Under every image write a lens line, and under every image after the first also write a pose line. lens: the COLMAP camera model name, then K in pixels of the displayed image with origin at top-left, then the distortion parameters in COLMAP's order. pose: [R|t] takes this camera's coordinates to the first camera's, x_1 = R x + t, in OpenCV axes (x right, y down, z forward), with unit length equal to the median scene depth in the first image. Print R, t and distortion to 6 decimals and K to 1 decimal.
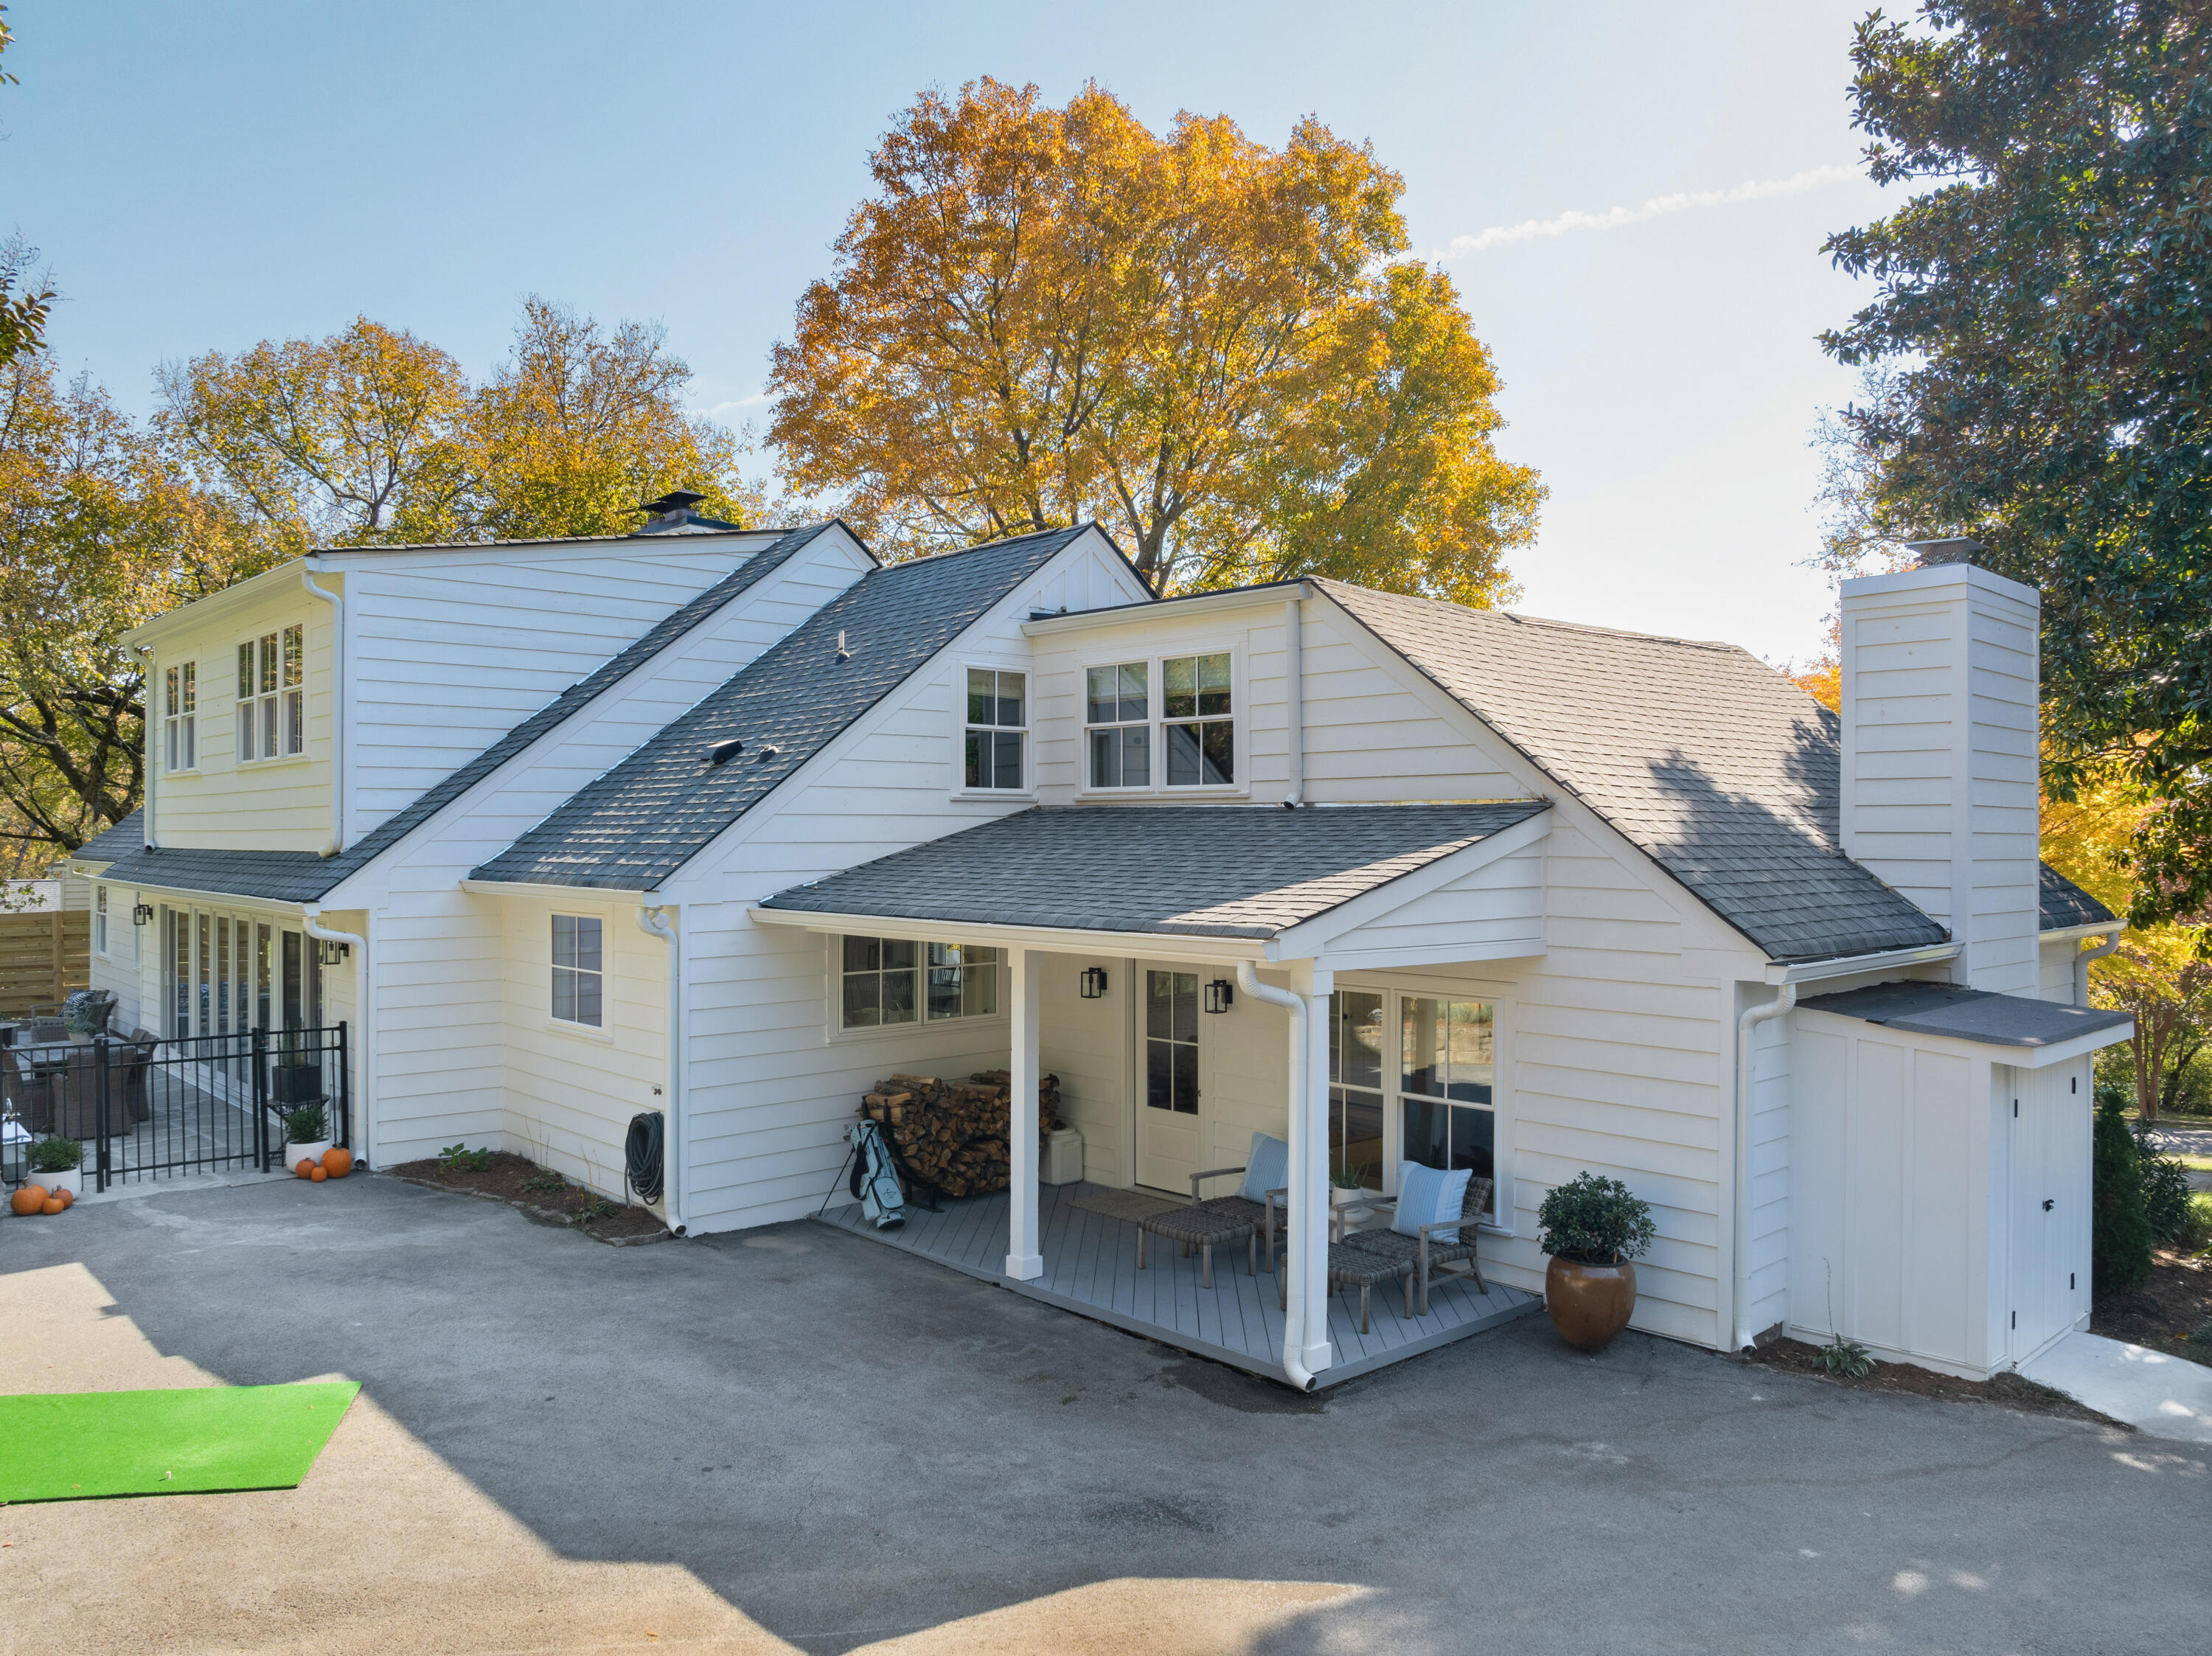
lens RADIAL K [[1570.0, 0, 1113.5], [0, 1570.0, 818.1], [0, 0, 1]] dist [-0.037819, 0.002786]
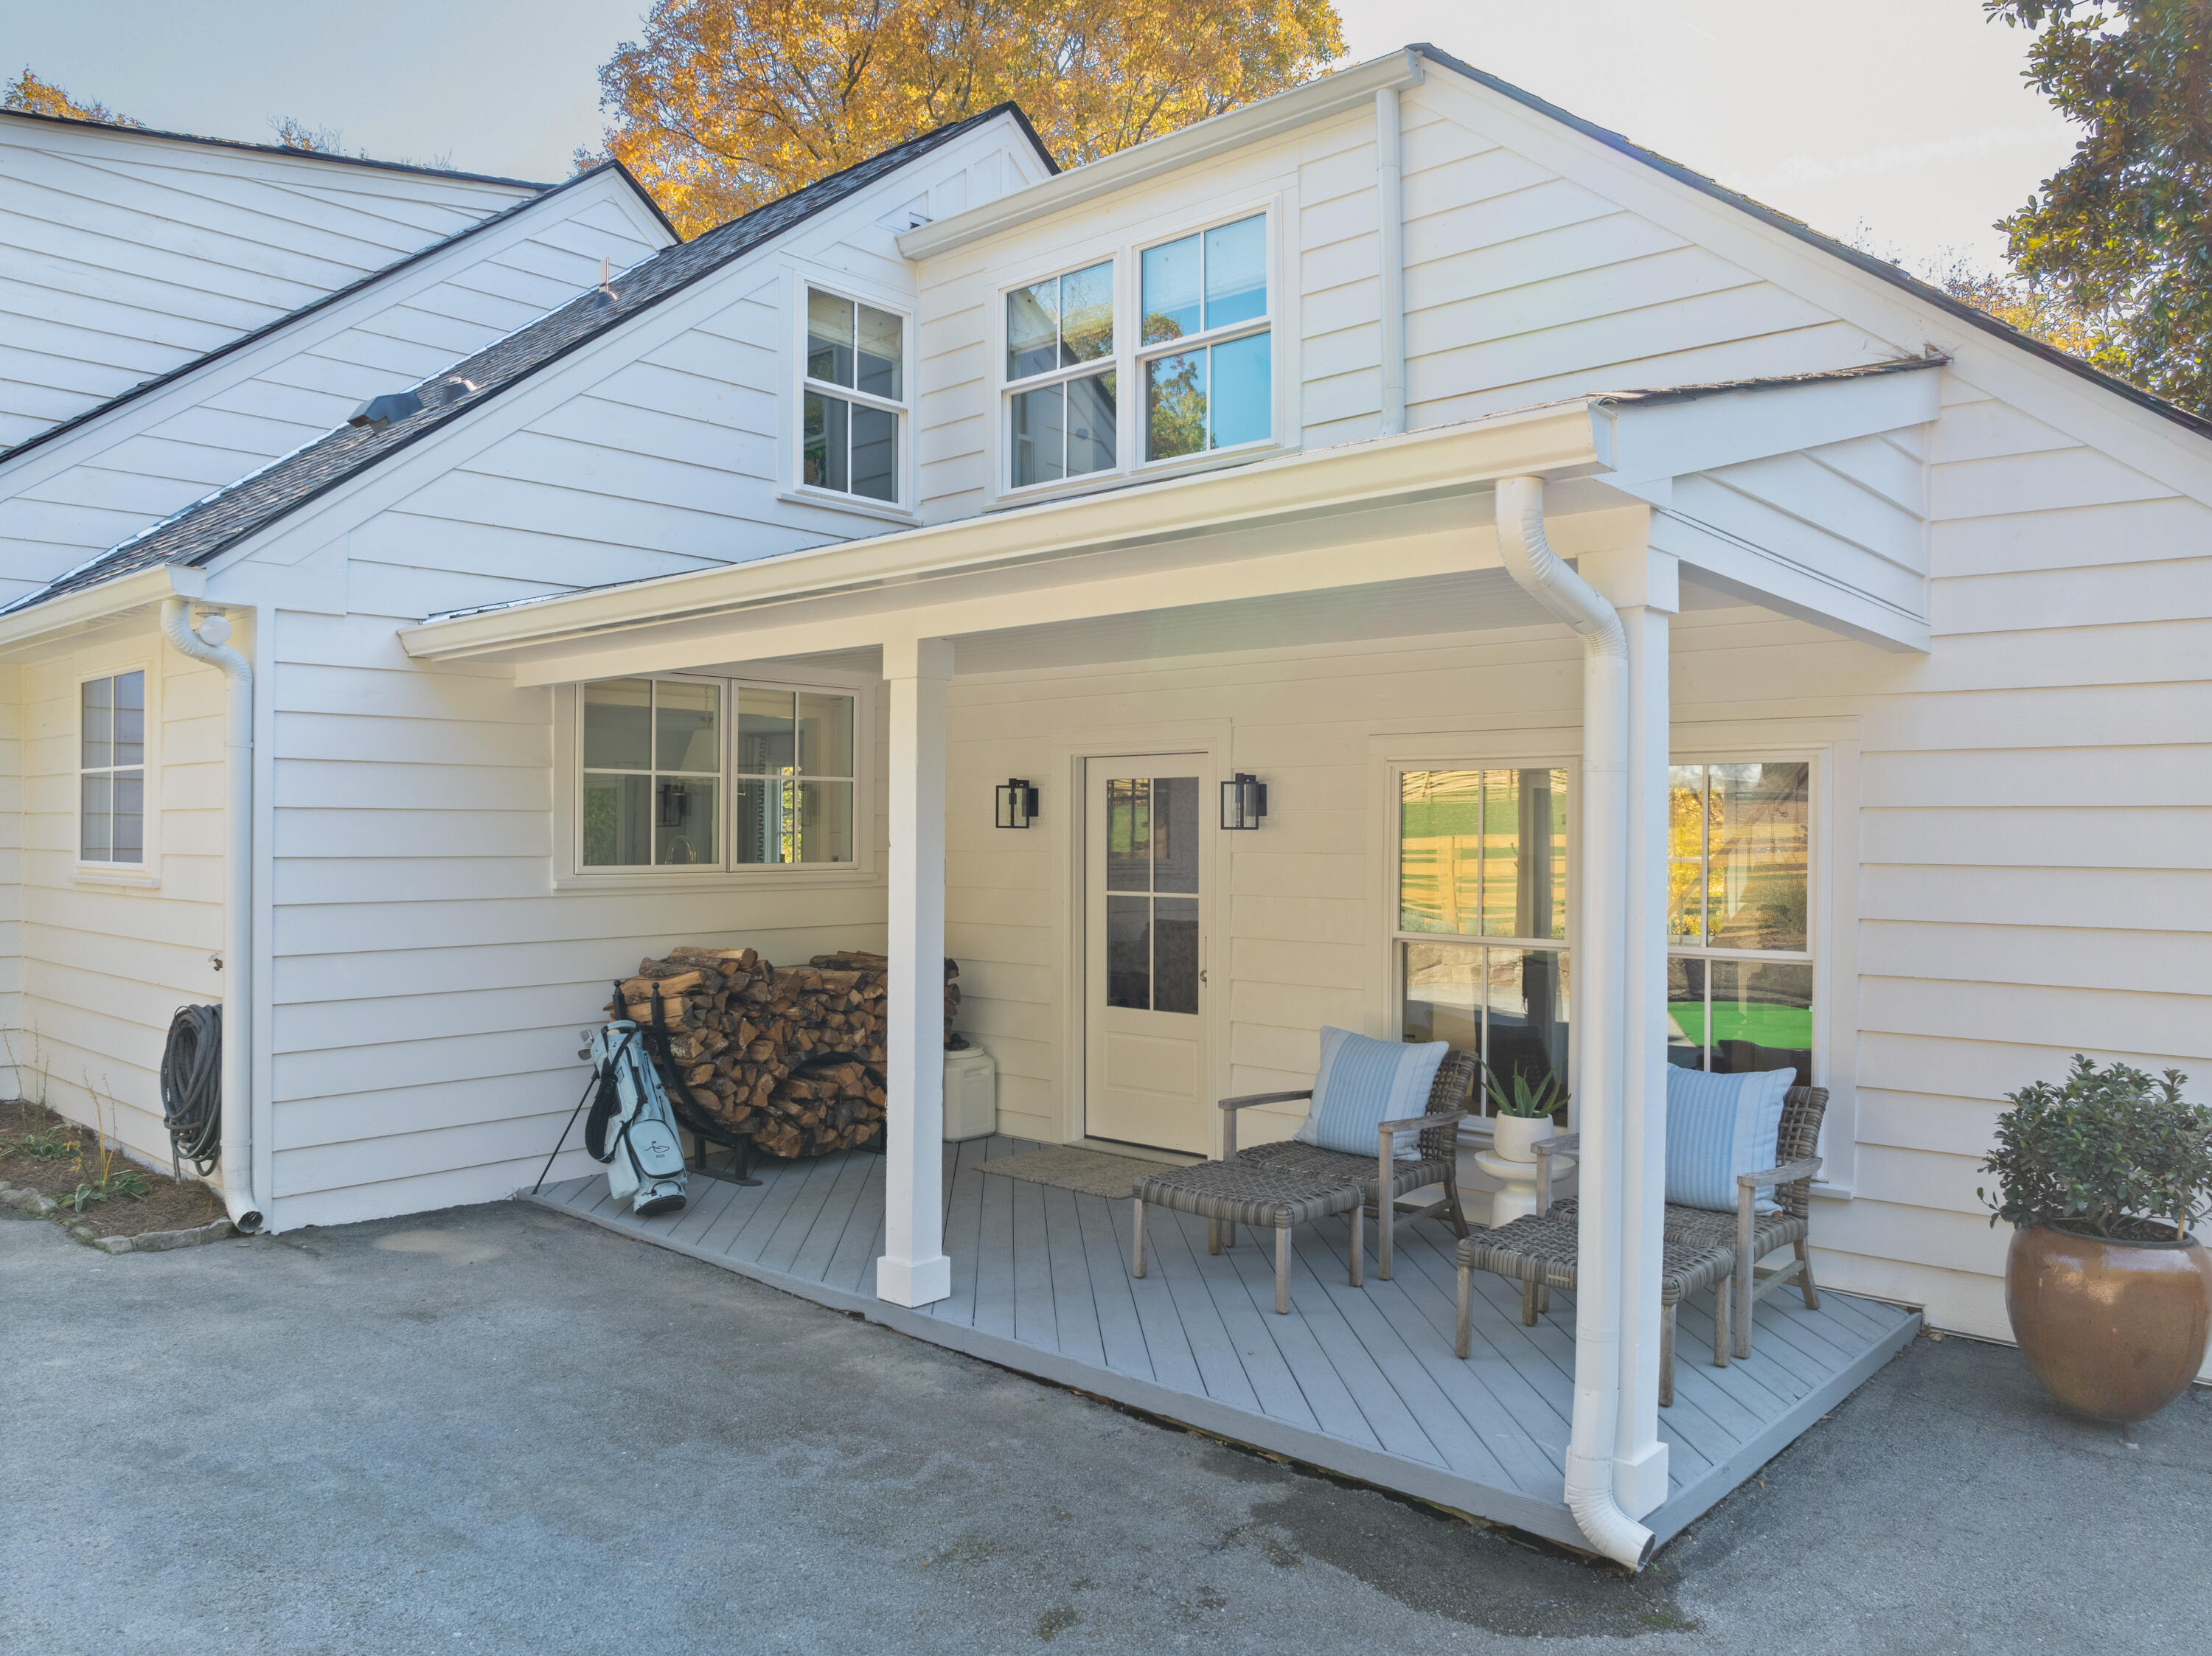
lens RADIAL K [[1570.0, 0, 1108.9], [0, 1570.0, 834.1], [0, 0, 1]] dist [-0.037819, 0.002786]
pose [[0.995632, 0.004067, 0.093277, -0.038539], [-0.004732, 0.999965, 0.006911, 0.128556], [-0.093246, -0.007322, 0.995616, 0.454461]]
